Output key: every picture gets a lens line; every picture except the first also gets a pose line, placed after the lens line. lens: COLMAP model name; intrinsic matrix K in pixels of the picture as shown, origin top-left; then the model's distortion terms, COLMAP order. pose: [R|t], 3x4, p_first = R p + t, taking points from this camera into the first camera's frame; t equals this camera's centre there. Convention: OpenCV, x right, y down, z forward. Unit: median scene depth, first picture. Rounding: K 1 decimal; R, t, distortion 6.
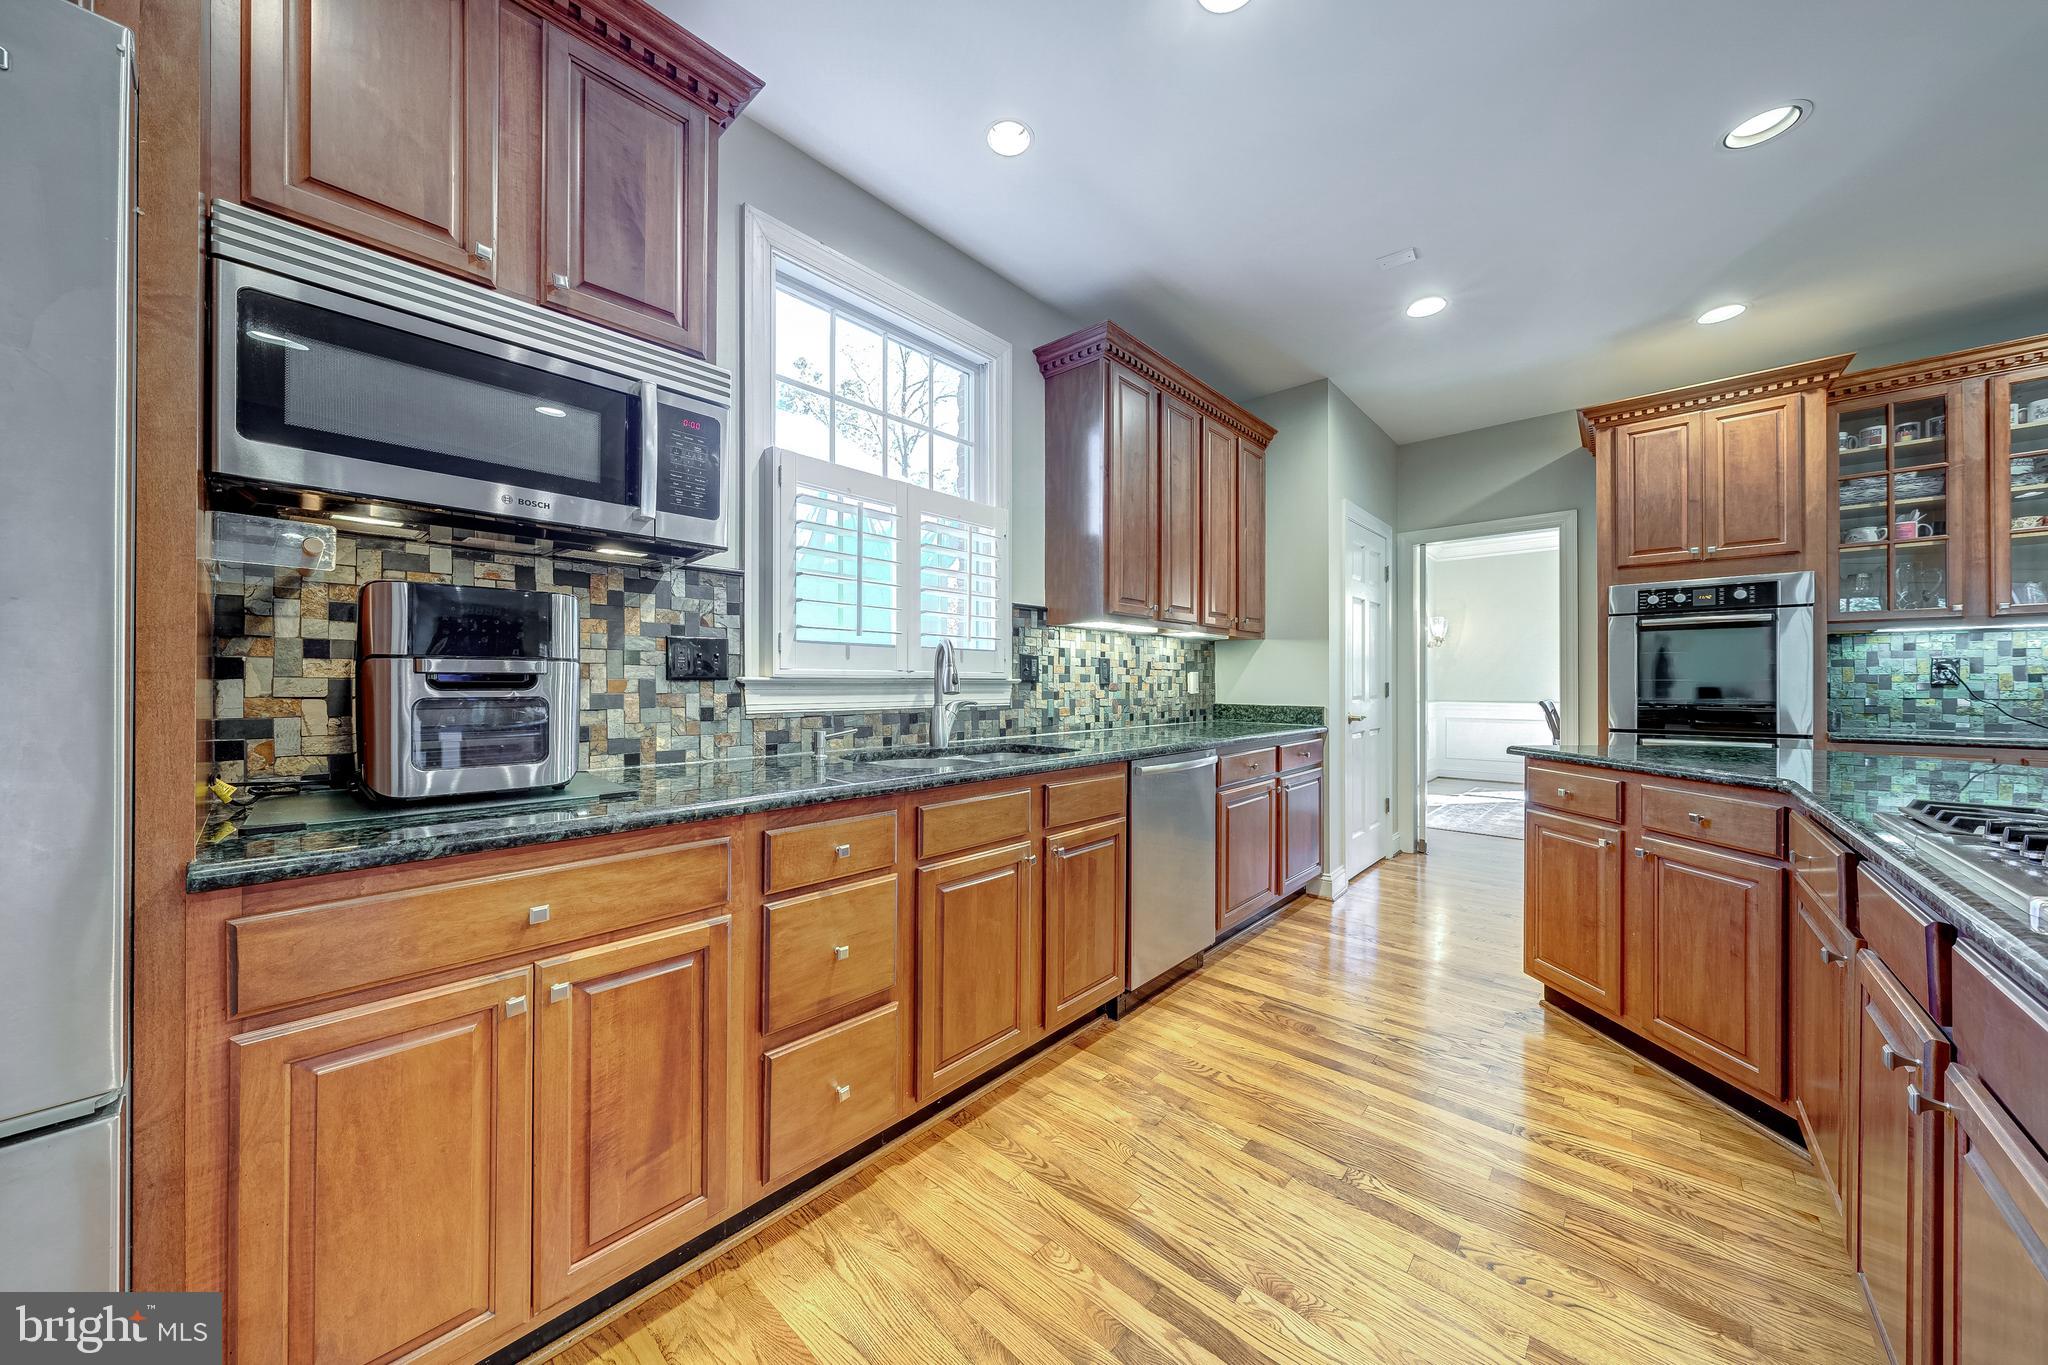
lens RADIAL K [[700.8, 0, 1055.2], [0, 700.8, 682.7], [0, 0, 1]] dist [-0.000439, 0.000501]
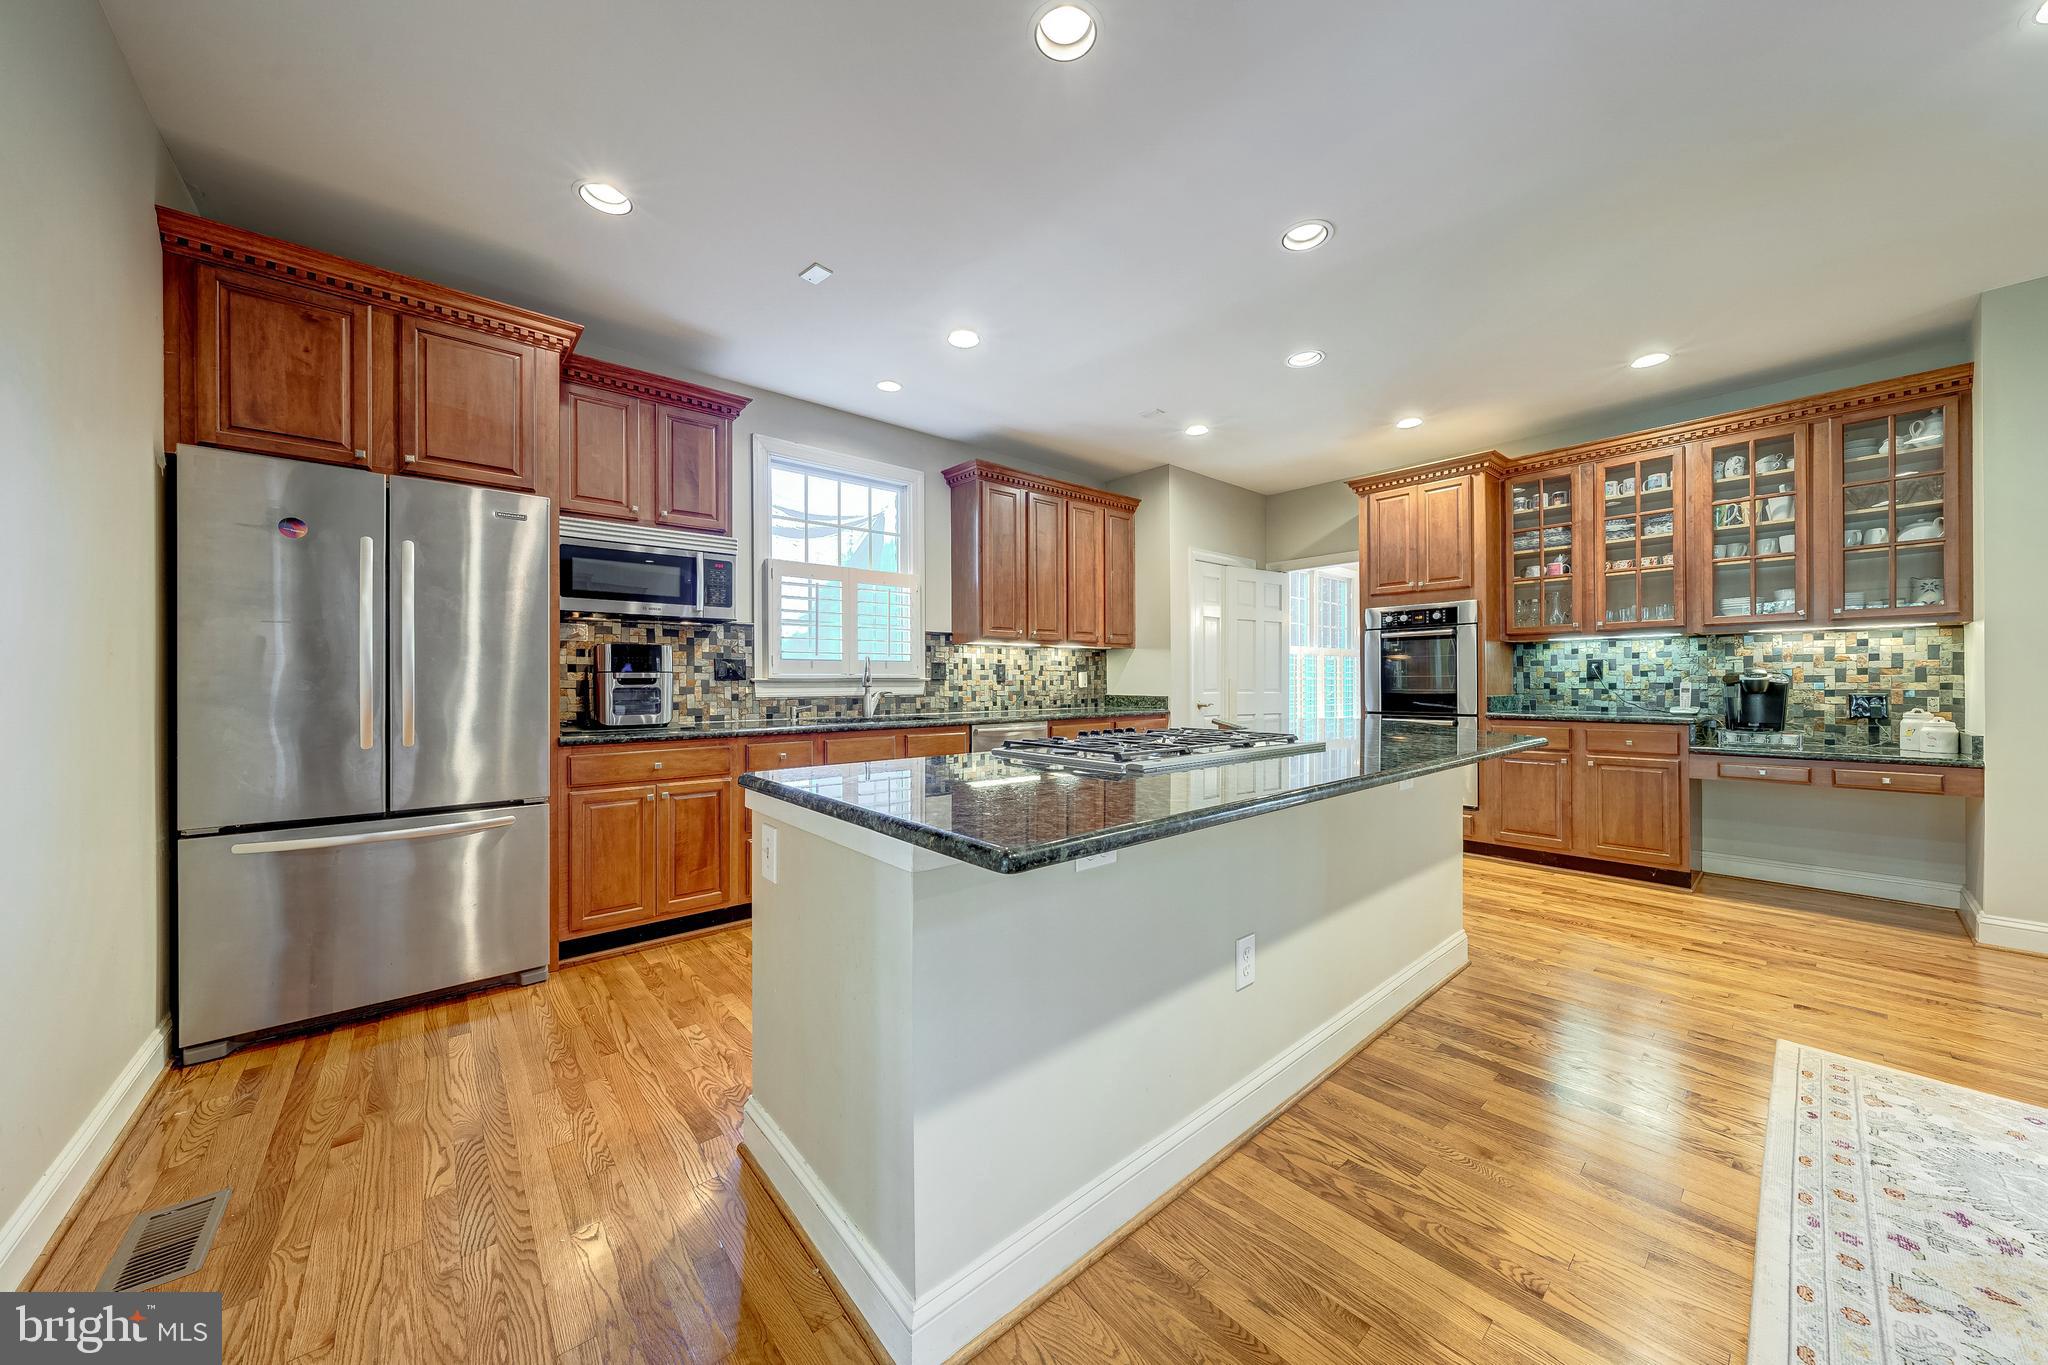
lens RADIAL K [[700.8, 0, 1050.5], [0, 700.8, 683.5], [0, 0, 1]] dist [-0.000439, 0.000501]
pose [[0.992623, -0.004546, -0.121161, 0.401307], [0.005119, 0.999977, 0.004415, 0.001293], [0.121138, -0.005002, 0.992623, -0.548533]]
